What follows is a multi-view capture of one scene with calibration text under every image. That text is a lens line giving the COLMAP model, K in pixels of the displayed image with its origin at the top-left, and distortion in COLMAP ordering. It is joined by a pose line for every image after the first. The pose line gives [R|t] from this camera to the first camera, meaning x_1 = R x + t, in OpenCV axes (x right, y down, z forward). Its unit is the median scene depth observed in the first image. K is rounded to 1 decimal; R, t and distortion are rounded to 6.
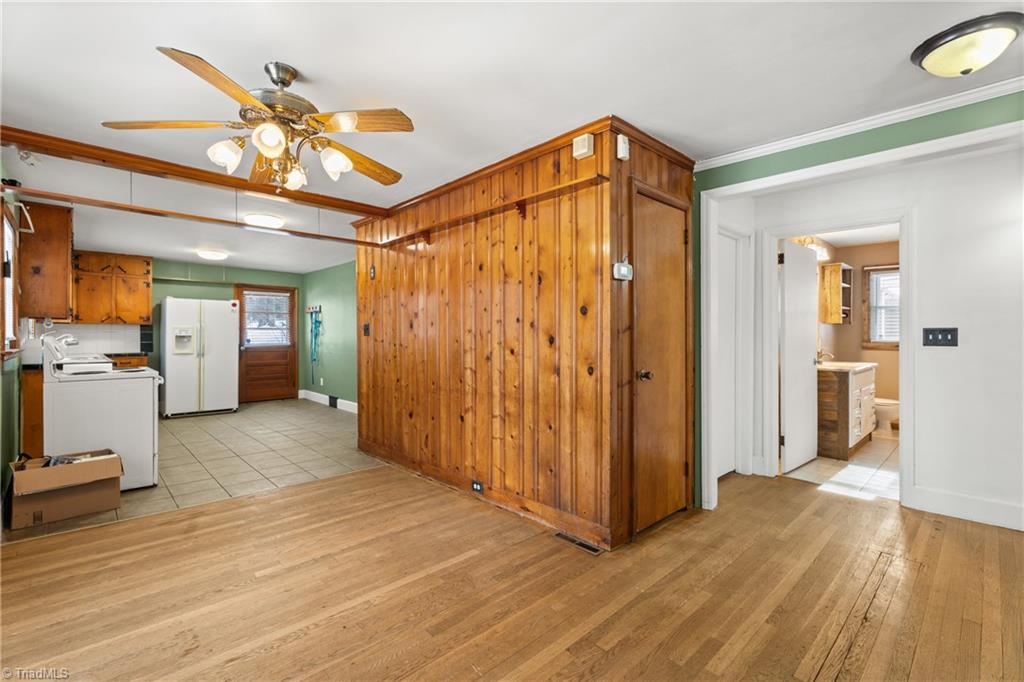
lens RADIAL K [[456.7, 0, 511.5], [0, 456.7, 336.6], [0, 0, 1]] dist [0.001564, -0.000317]
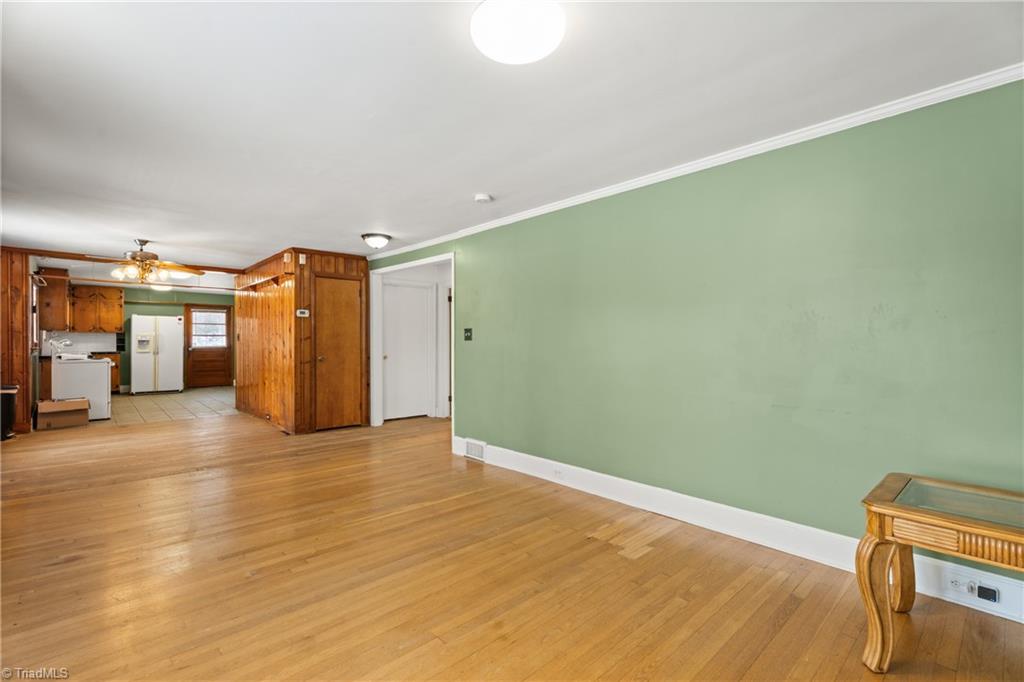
lens RADIAL K [[460.3, 0, 512.0], [0, 460.3, 341.0], [0, 0, 1]] dist [0.002521, 0.000383]
pose [[0.999928, 0.002369, -0.011783, 0.509048], [-0.002370, 0.999997, -0.000044, -0.002437], [0.011782, 0.000072, 0.999931, -0.499660]]
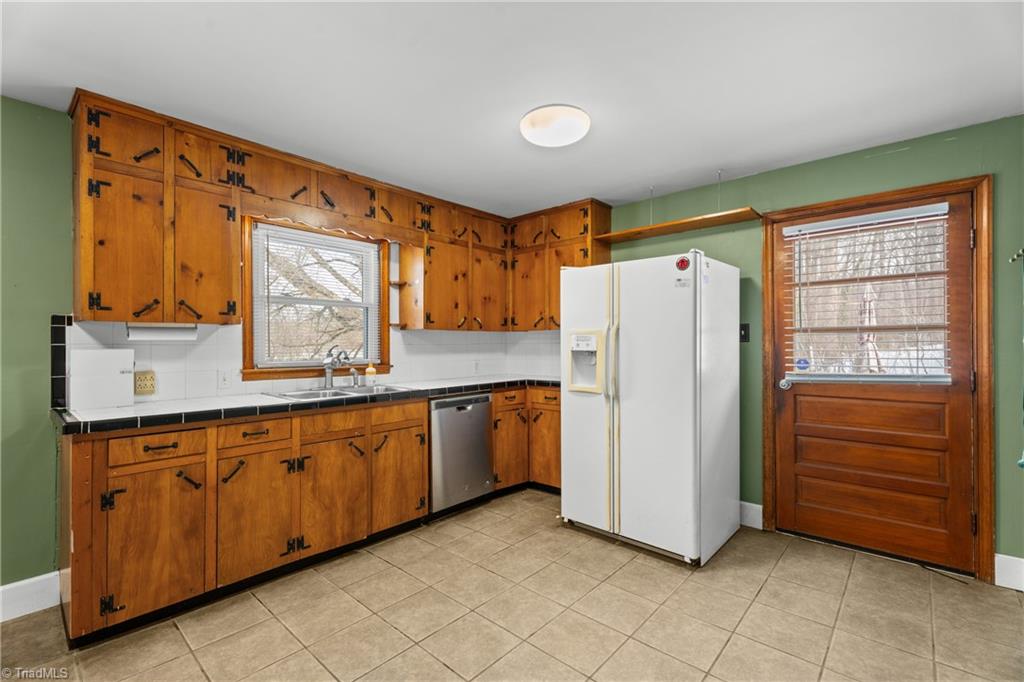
lens RADIAL K [[455.1, 0, 512.0], [0, 455.1, 341.0], [0, 0, 1]] dist [0.001976, -0.000113]
pose [[0.075605, -0.008023, -0.997106, -0.282658], [0.001592, 0.999967, -0.007925, -0.007961], [0.997137, -0.000988, 0.075615, 0.896903]]
